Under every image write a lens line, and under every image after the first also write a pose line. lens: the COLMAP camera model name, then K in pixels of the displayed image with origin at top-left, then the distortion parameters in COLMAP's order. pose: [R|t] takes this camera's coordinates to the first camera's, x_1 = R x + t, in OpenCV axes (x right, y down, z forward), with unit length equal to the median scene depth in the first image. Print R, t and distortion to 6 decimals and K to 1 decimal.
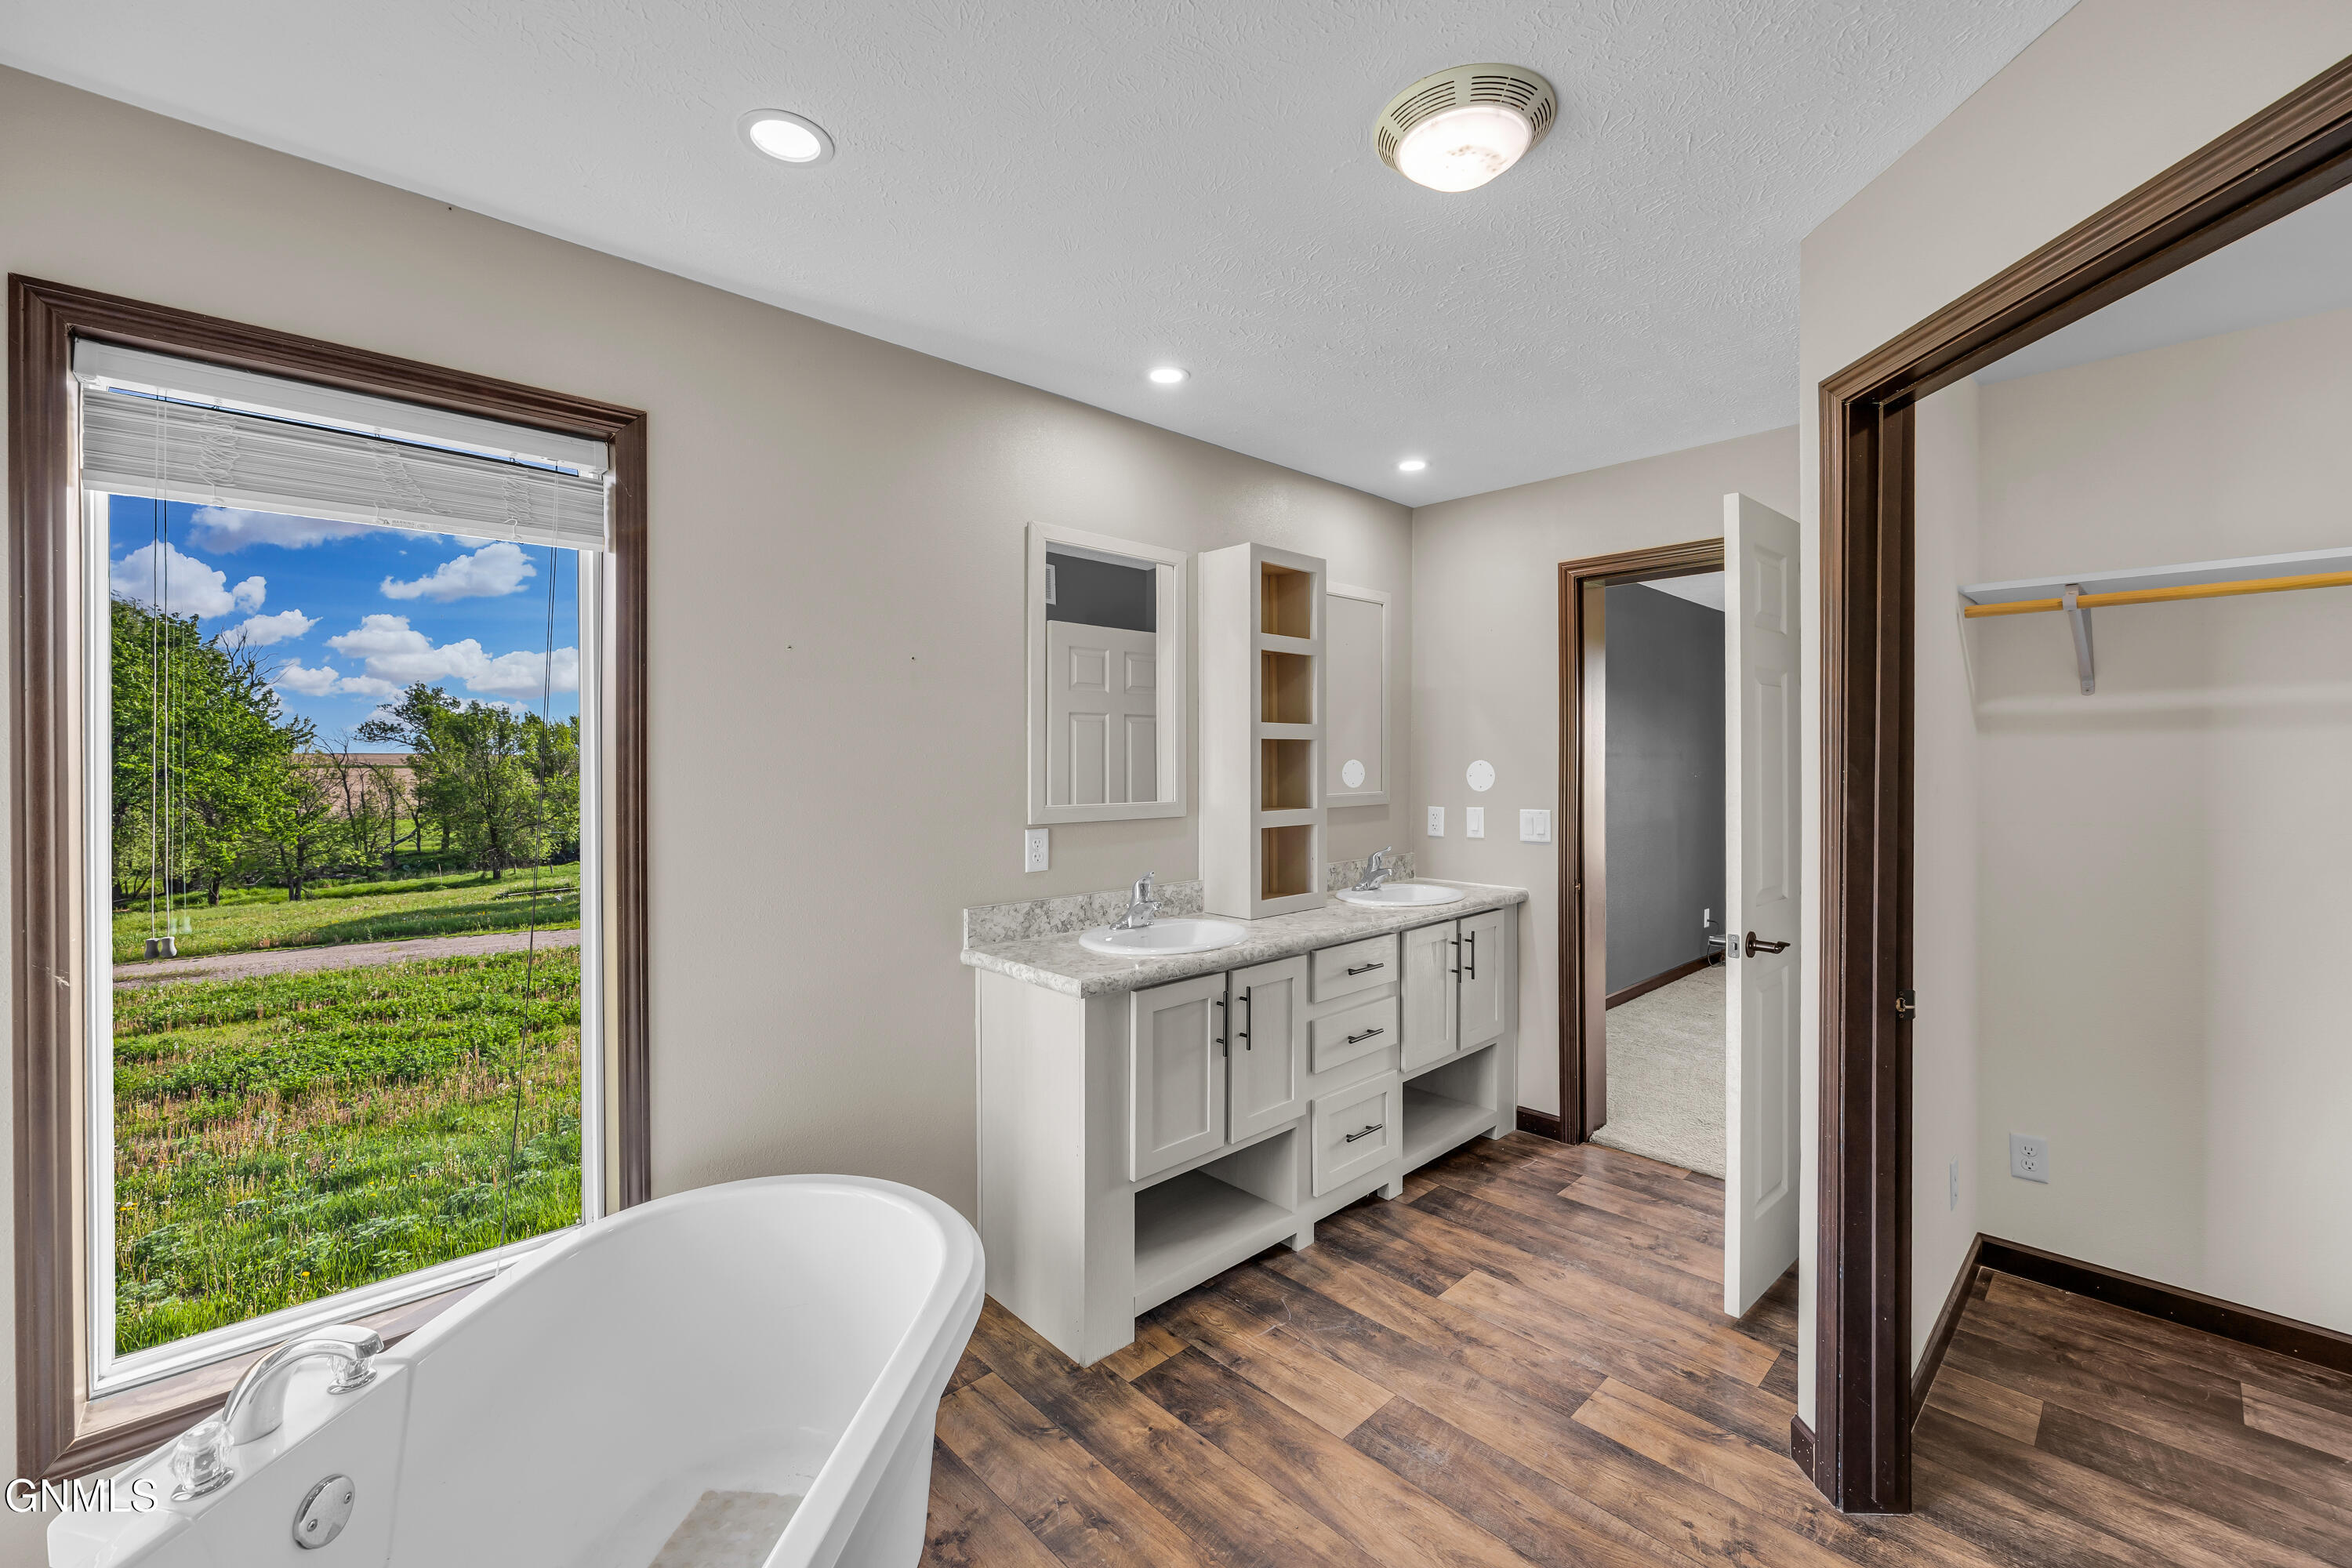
lens RADIAL K [[948.2, 0, 1181.6], [0, 948.2, 775.4], [0, 0, 1]] dist [-0.002563, 0.000364]
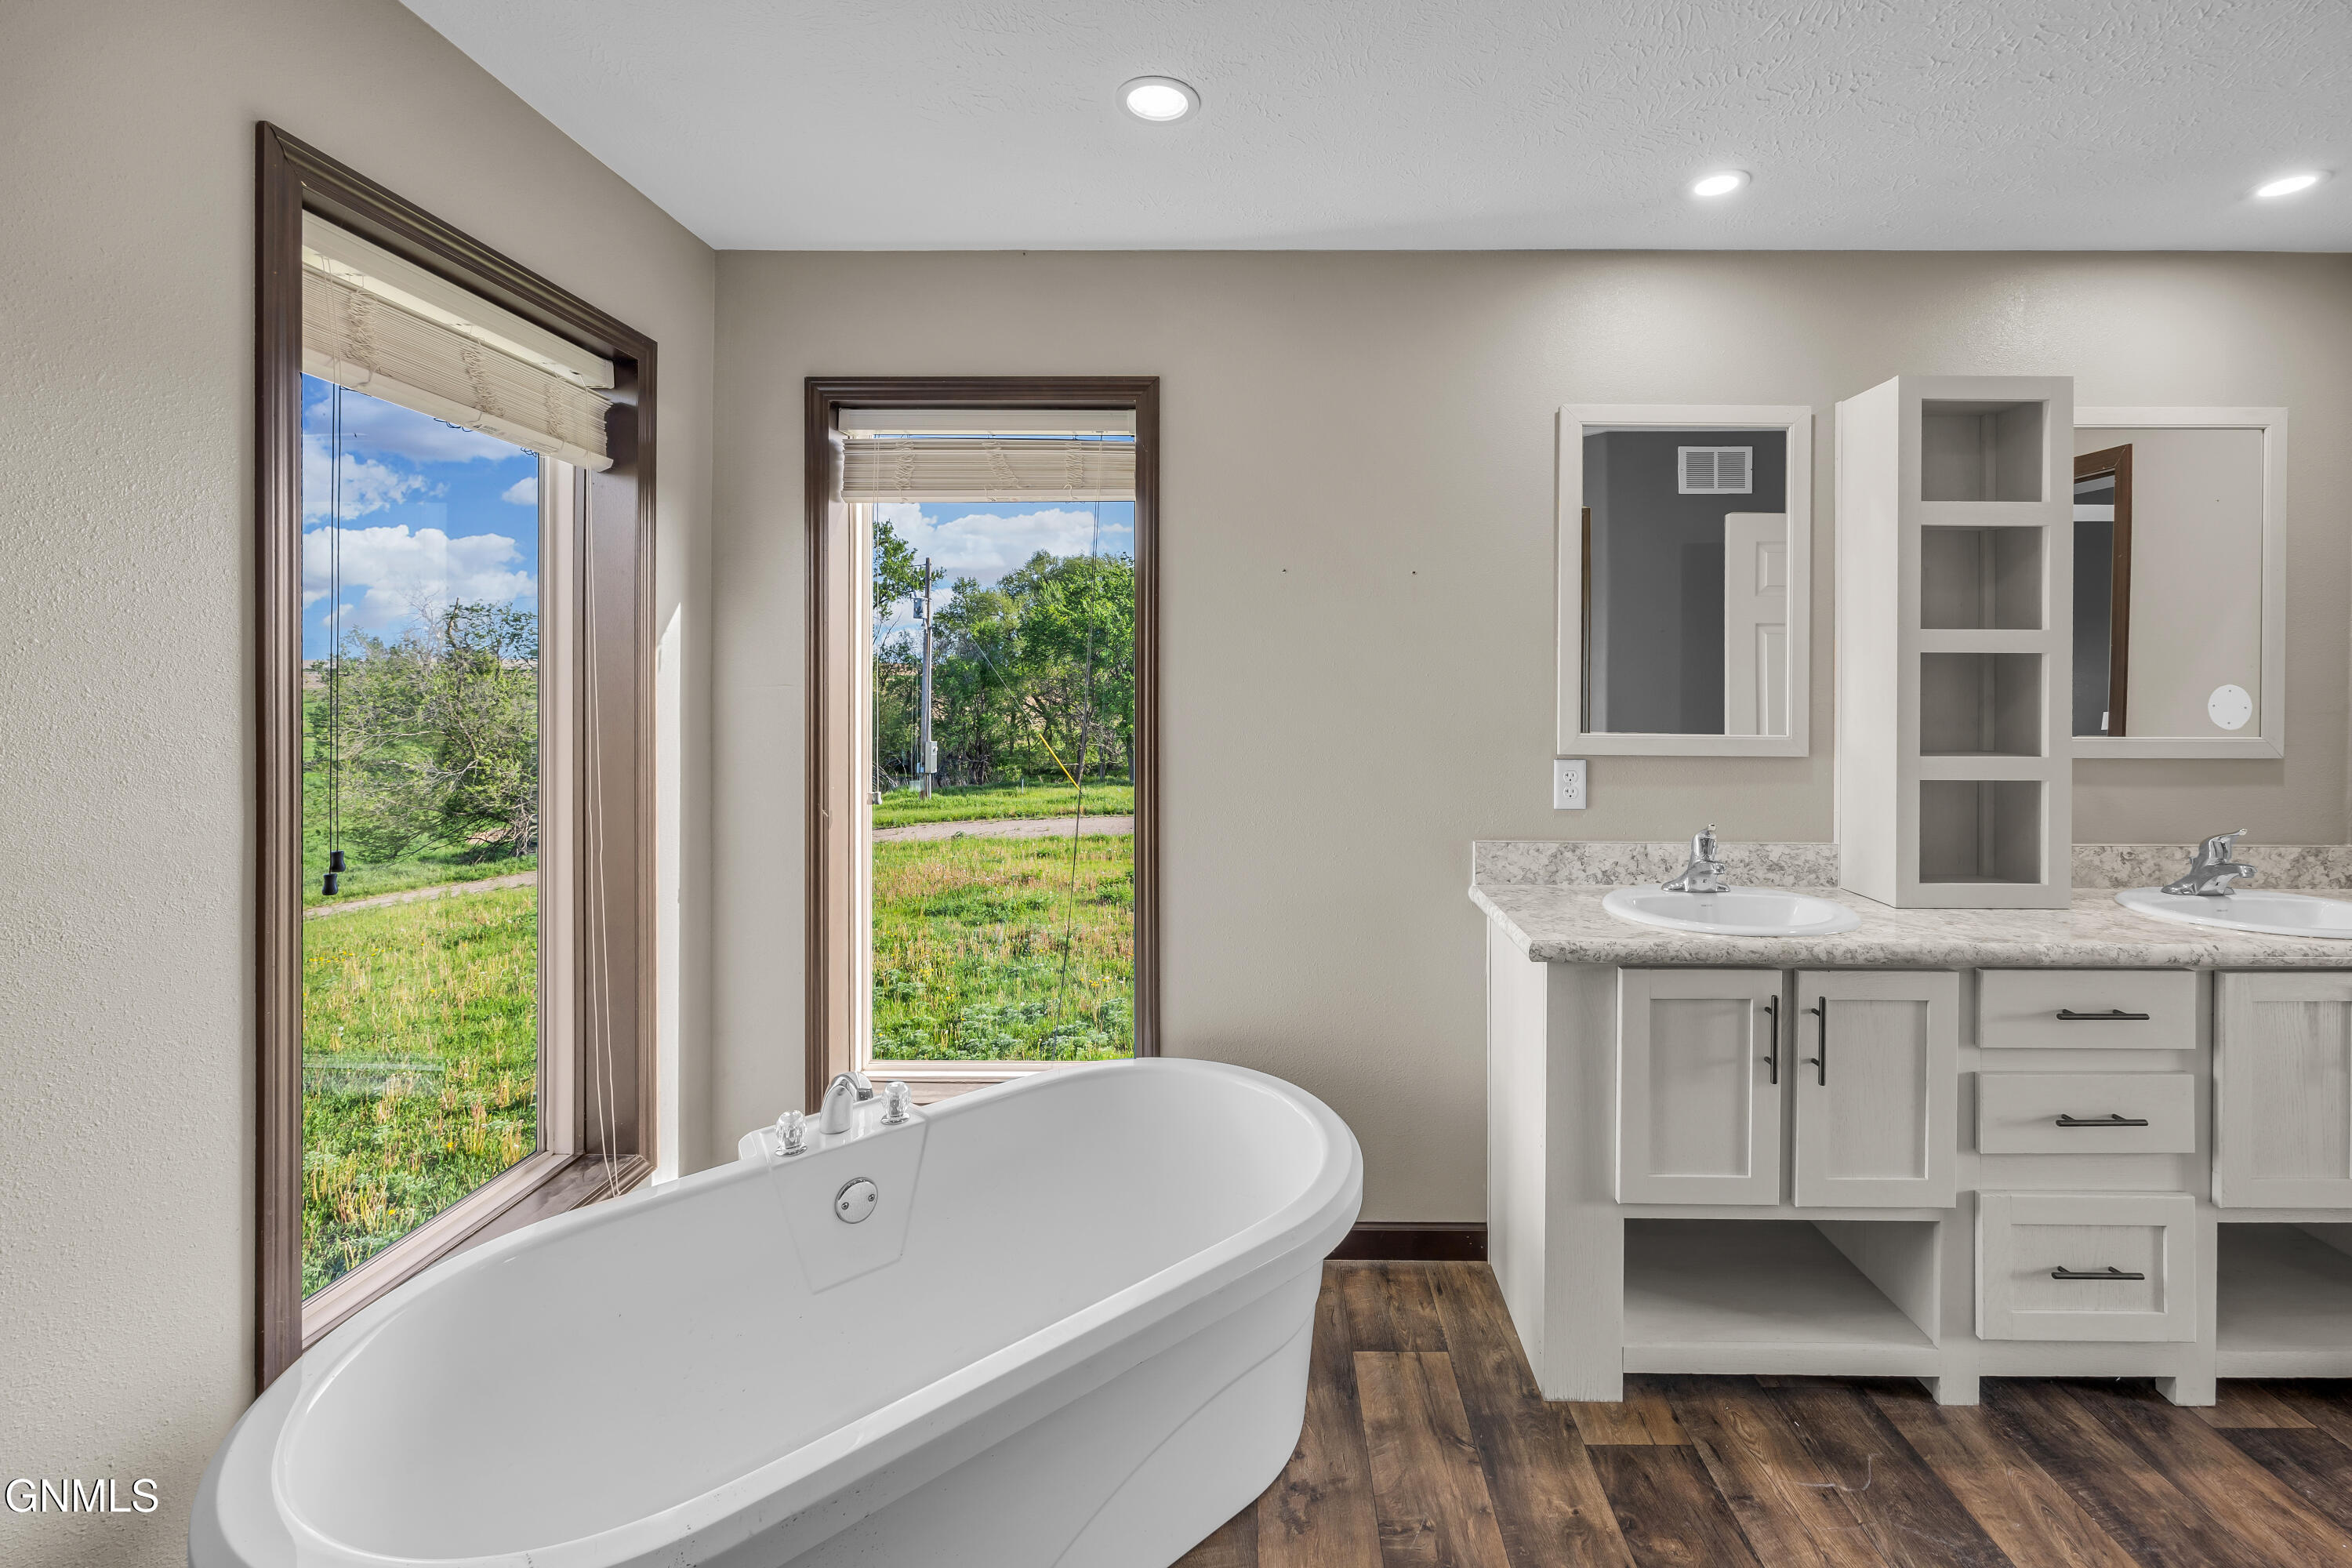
lens RADIAL K [[948.2, 0, 1136.4], [0, 948.2, 693.7], [0, 0, 1]] dist [-0.002563, 0.000364]
pose [[0.726161, 0.017619, -0.687299, 0.178684], [-0.018734, 0.999807, 0.005837, -0.001918], [0.687269, 0.008638, 0.726352, 0.116510]]
